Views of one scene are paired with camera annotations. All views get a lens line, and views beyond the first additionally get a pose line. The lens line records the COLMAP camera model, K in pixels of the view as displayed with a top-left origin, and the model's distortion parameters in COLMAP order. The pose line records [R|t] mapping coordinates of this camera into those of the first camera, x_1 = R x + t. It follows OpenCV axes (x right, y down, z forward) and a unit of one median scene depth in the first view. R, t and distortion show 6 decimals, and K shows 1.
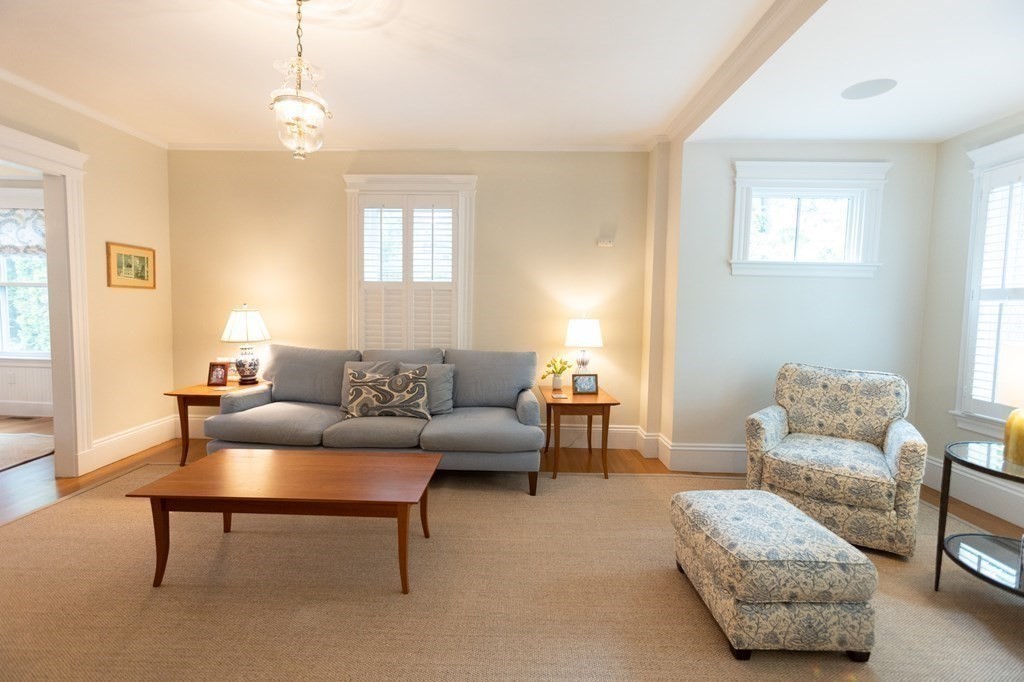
lens RADIAL K [[459.4, 0, 507.6], [0, 459.4, 338.2], [0, 0, 1]] dist [-0.011230, 0.008632]
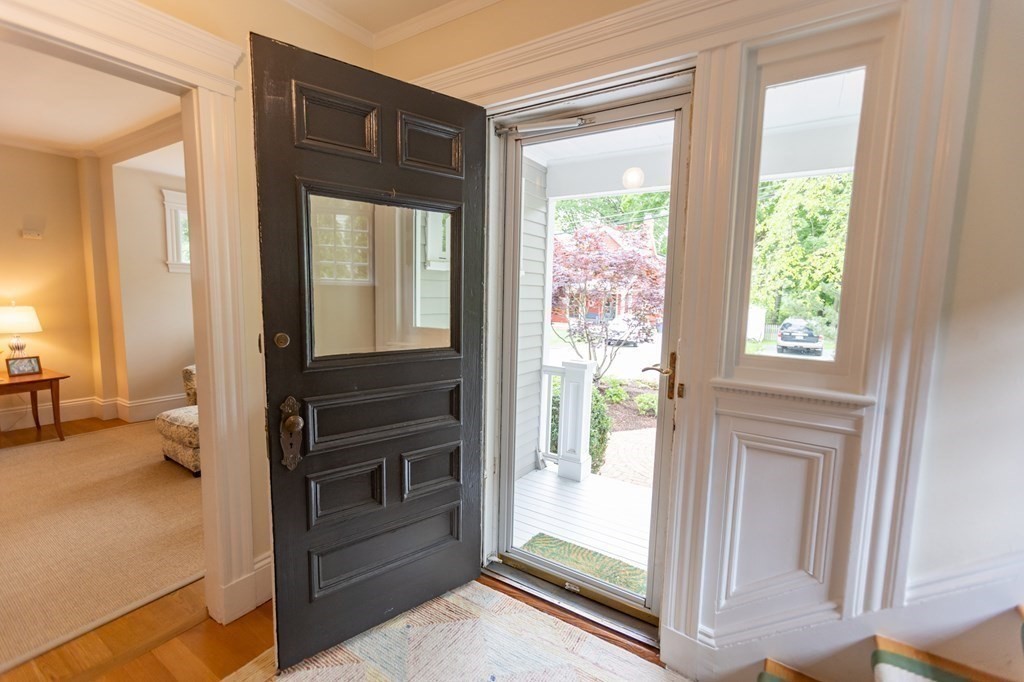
lens RADIAL K [[442.2, 0, 512.0], [0, 442.2, 341.0], [0, 0, 1]] dist [0.002104, 0.000951]
pose [[0.515908, -0.095480, 0.851306, -0.125790], [0.044602, 0.995415, 0.084613, 0.001695], [-0.855482, -0.005683, 0.517802, -0.541080]]
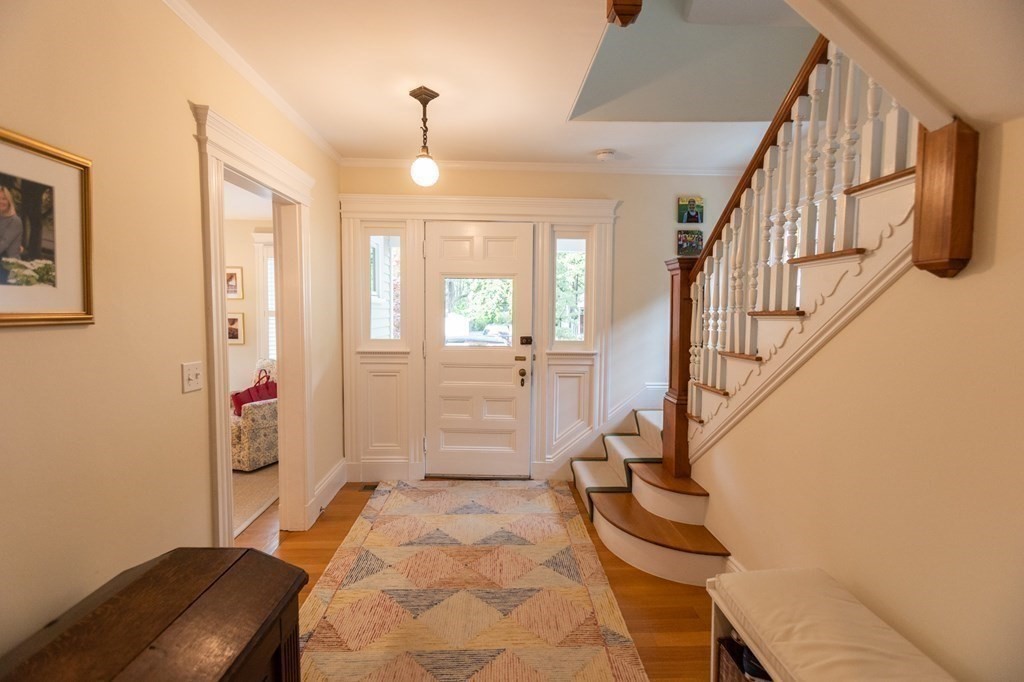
lens RADIAL K [[459.4, 0, 507.6], [0, 459.4, 338.2], [0, 0, 1]] dist [-0.011230, 0.008632]
pose [[-0.083961, -0.077370, 0.993461, -0.720813], [0.057175, 0.994965, 0.082319, -0.041647], [-0.994827, 0.063713, -0.079114, -0.318994]]
